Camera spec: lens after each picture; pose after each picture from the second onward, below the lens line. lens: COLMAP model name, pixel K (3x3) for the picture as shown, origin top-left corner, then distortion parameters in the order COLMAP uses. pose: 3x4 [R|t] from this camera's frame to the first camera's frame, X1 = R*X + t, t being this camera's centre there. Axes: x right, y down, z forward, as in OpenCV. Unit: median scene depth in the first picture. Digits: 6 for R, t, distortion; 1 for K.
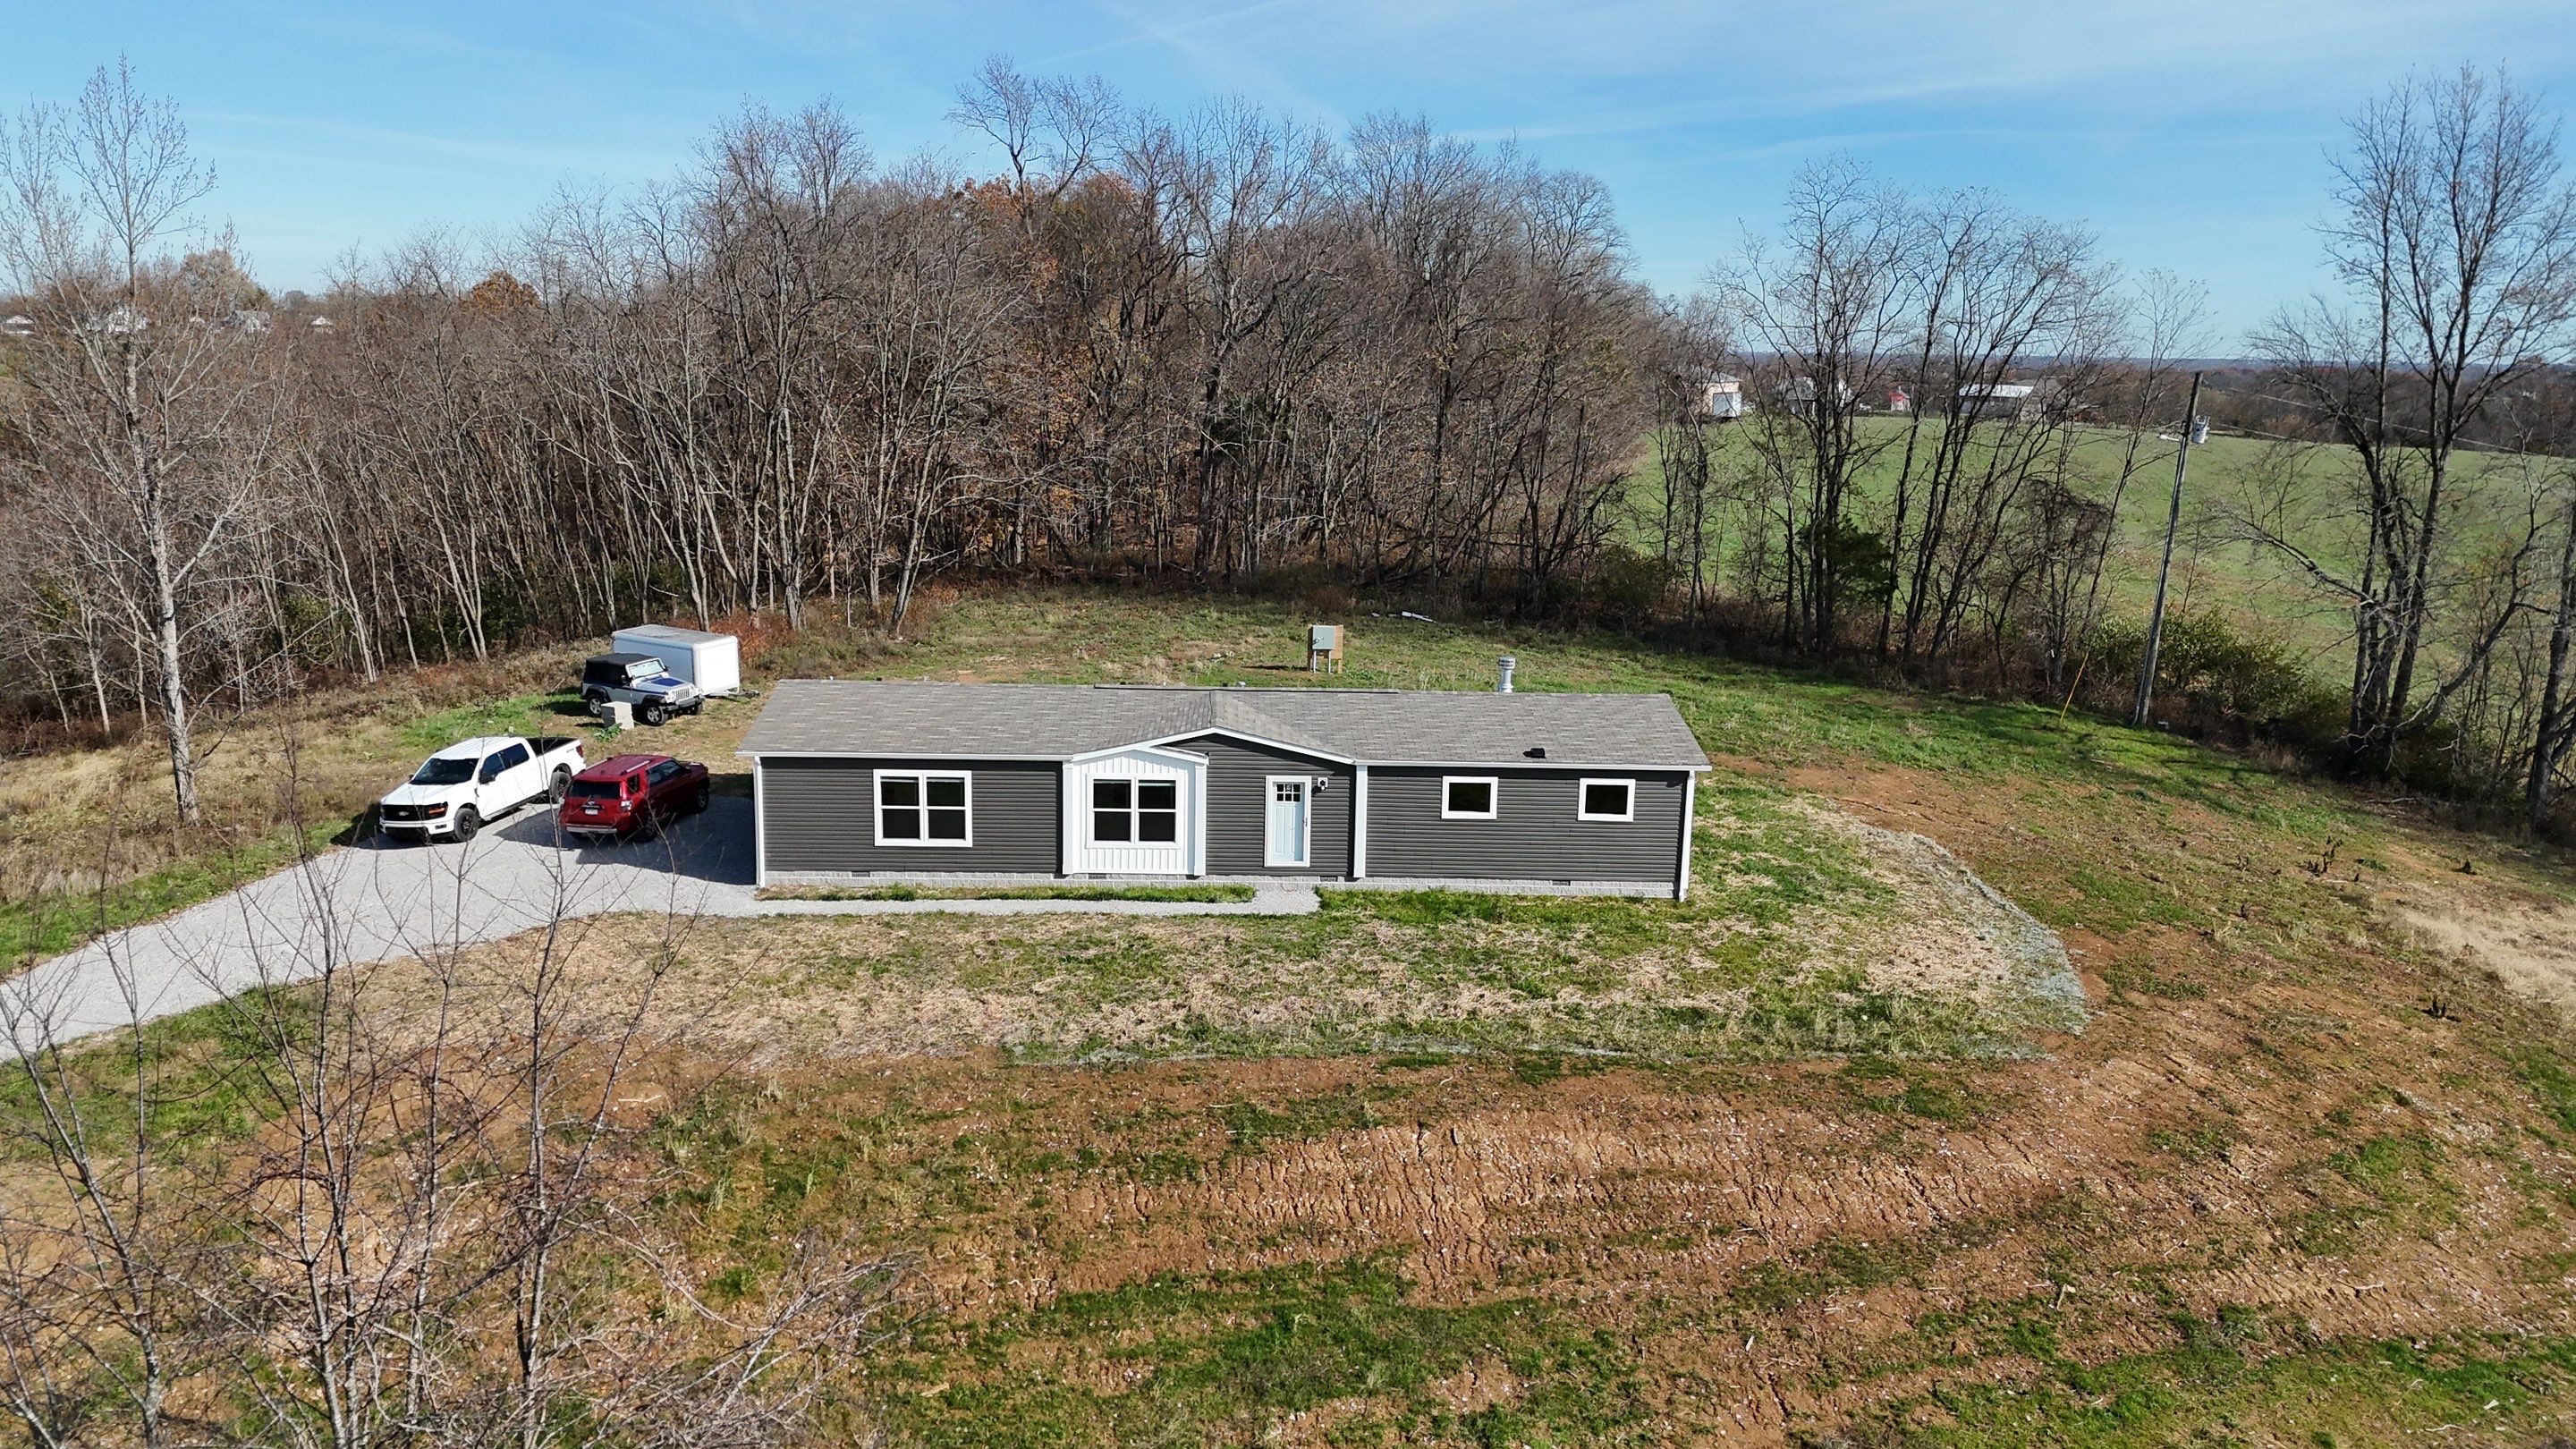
lens RADIAL K [[1897.5, 0, 1278.6], [0, 1897.5, 725.5], [0, 0, 1]] dist [0.064957, -0.069859]
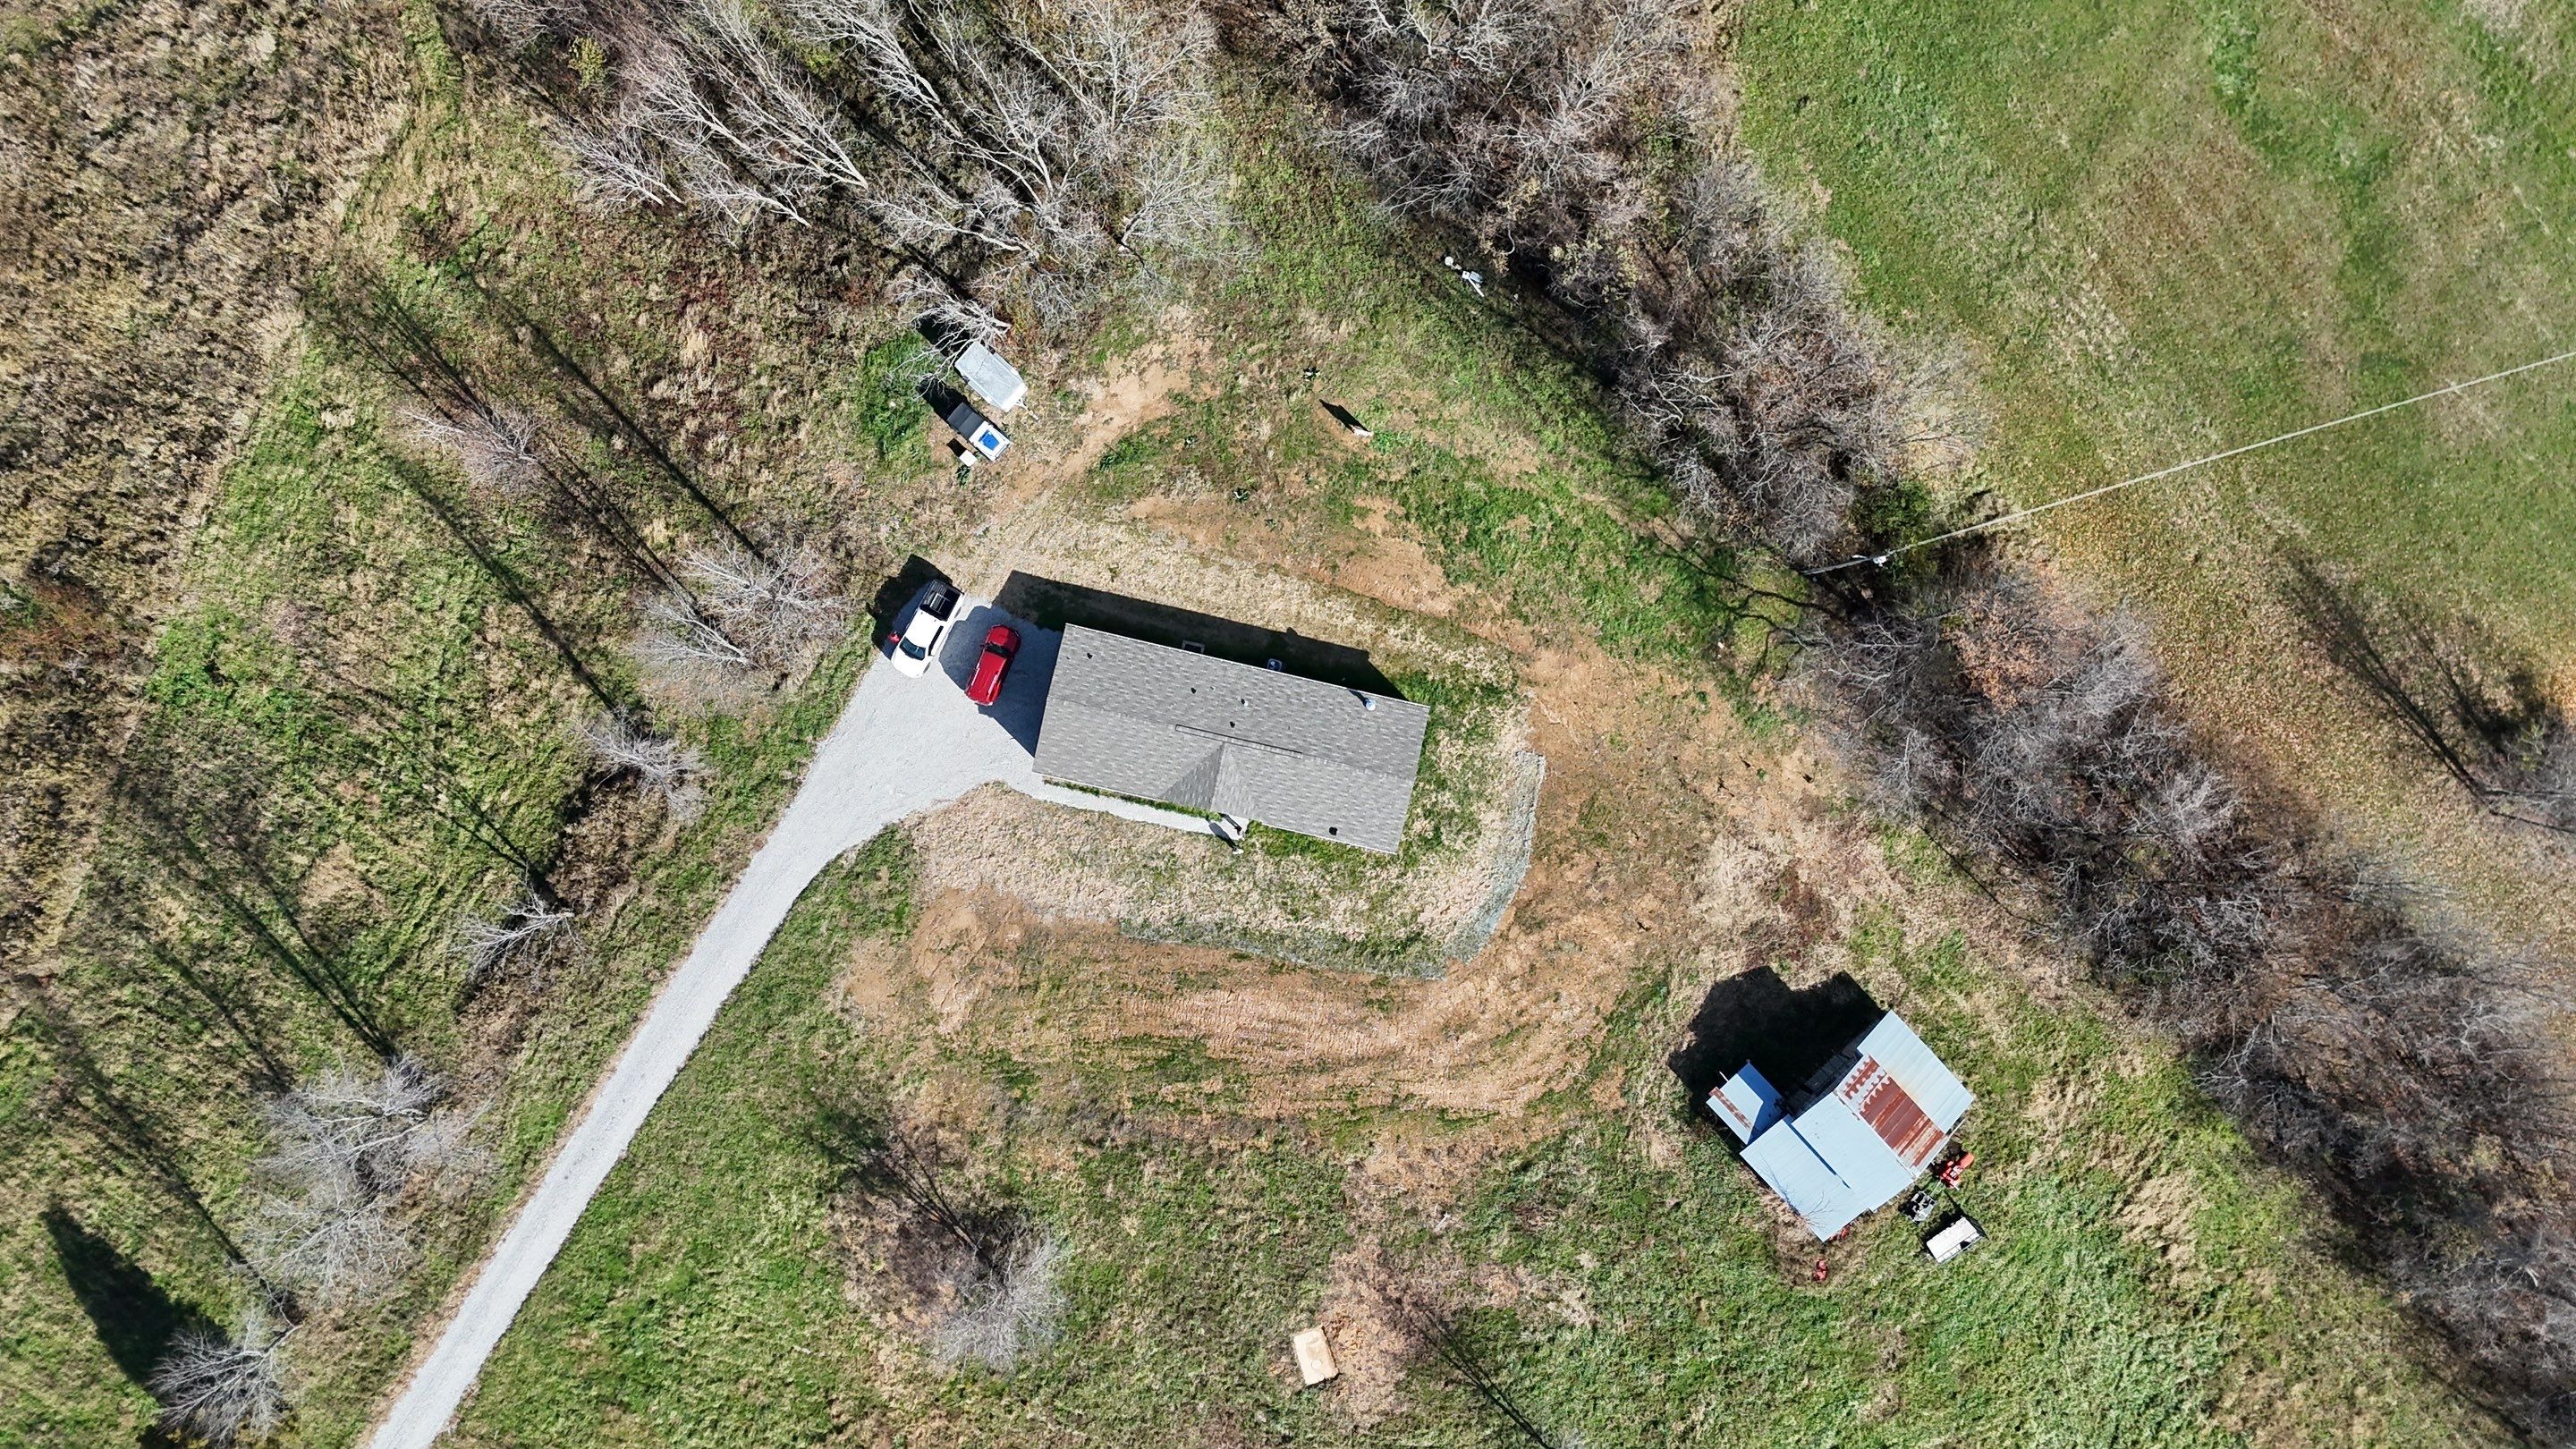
lens RADIAL K [[1897.5, 0, 1278.6], [0, 1897.5, 725.5], [0, 0, 1]] dist [0.064957, -0.069859]
pose [[0.968037, 0.250505, 0.012305, -0.003921], [-0.058466, 0.177680, 0.982350, -2.526398], [0.243897, -0.951671, 0.186647, 0.641746]]
